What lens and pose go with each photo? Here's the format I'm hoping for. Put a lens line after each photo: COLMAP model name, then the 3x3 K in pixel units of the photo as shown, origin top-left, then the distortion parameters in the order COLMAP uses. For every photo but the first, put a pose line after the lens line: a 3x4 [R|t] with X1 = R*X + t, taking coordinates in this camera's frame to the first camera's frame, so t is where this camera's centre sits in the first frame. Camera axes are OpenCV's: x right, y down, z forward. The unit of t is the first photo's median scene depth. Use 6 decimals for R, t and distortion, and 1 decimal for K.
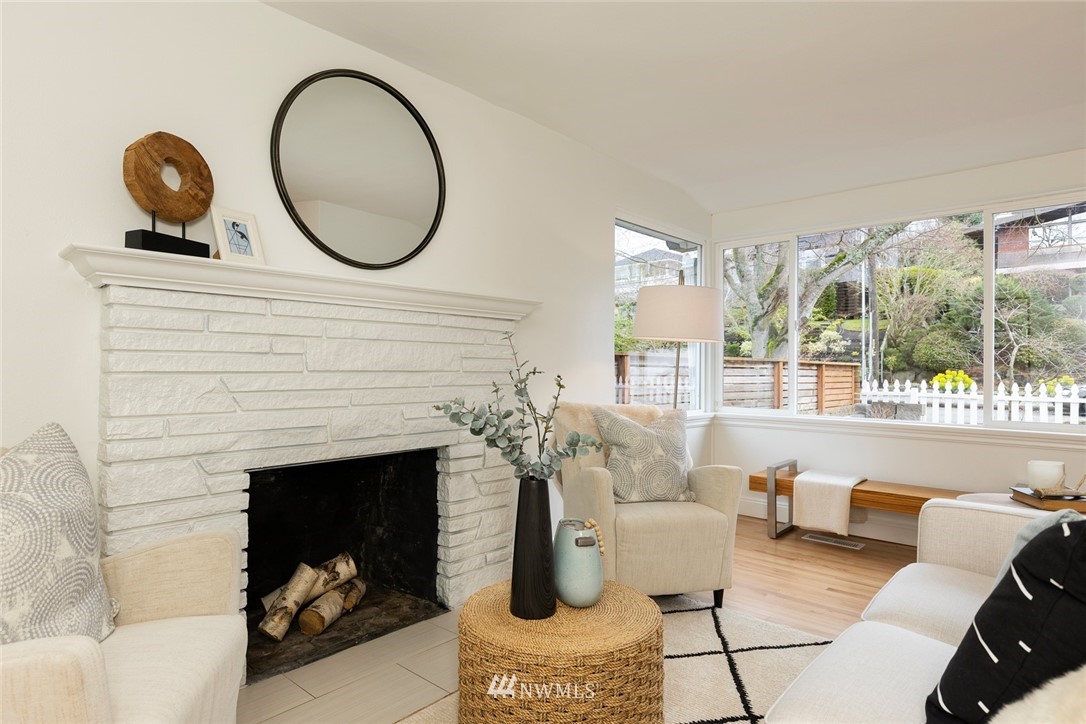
lens RADIAL K [[595.1, 0, 543.7], [0, 595.1, 364.6], [0, 0, 1]] dist [-0.008454, -0.001188]
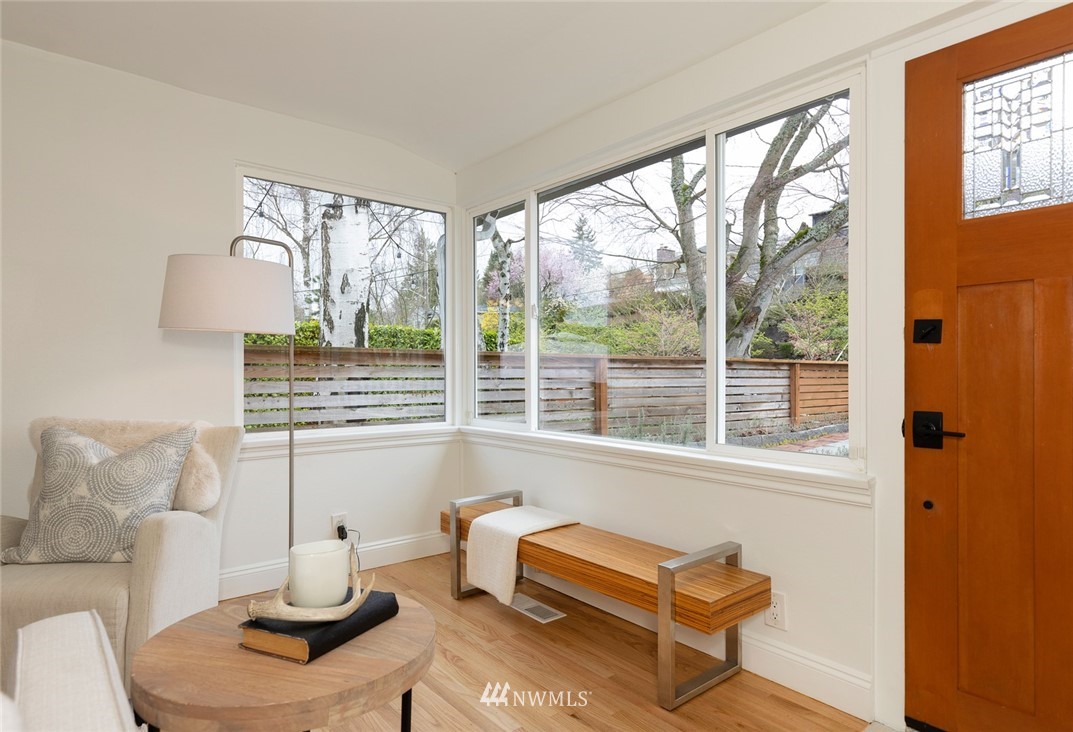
lens RADIAL K [[610.1, 0, 536.2], [0, 610.1, 368.0], [0, 0, 1]] dist [0.003689, 0.000508]
pose [[0.990936, -0.016126, -0.133361, 0.288458], [0.015738, 0.999868, -0.003962, 0.004904], [0.133408, 0.001828, 0.991060, 0.127558]]
